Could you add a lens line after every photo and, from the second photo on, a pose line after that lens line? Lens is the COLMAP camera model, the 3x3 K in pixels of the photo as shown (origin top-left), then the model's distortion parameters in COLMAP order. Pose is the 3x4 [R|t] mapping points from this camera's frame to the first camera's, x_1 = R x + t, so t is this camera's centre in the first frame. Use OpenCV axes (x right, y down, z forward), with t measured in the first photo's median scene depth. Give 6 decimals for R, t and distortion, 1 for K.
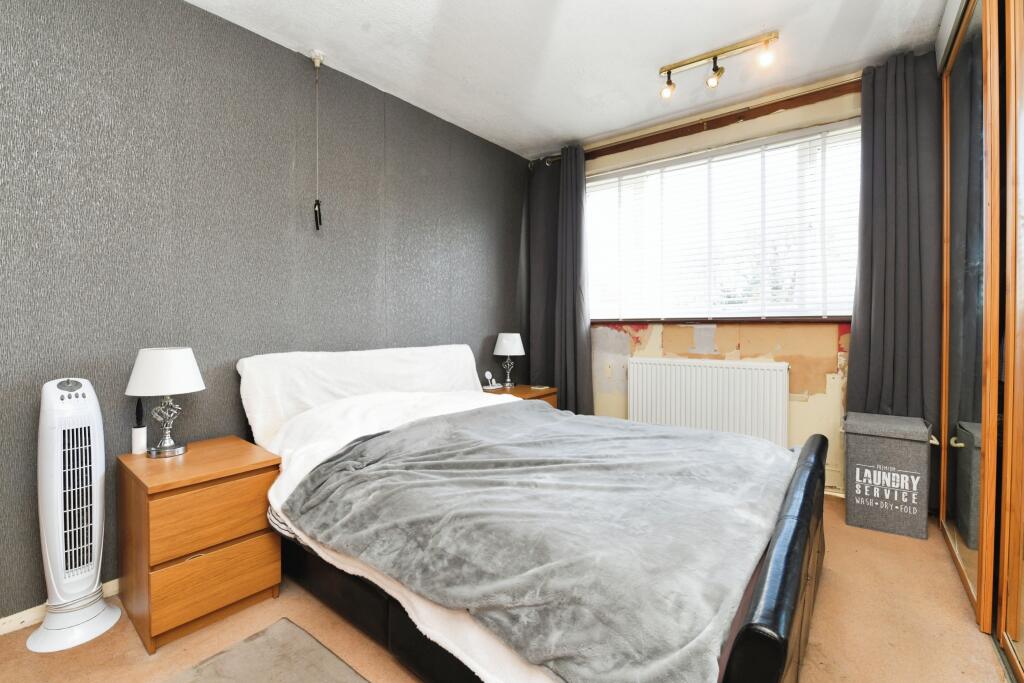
lens RADIAL K [[447.5, 0, 519.2], [0, 447.5, 324.3], [0, 0, 1]] dist [-0.001980, -0.000412]
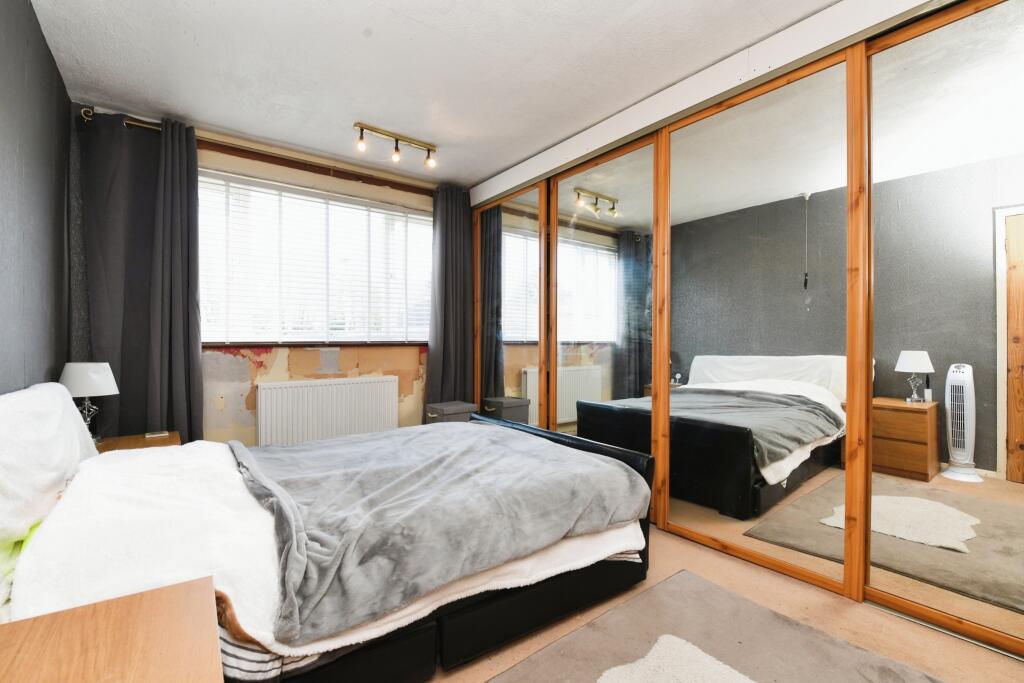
lens RADIAL K [[447.5, 0, 513.4], [0, 447.5, 343.9], [0, 0, 1]] dist [-0.001980, -0.000412]
pose [[0.267399, 0.004245, 0.963577, -0.553116], [0.009077, 0.999935, -0.006924, 0.003353], [-0.963543, 0.010598, 0.267343, 0.259840]]
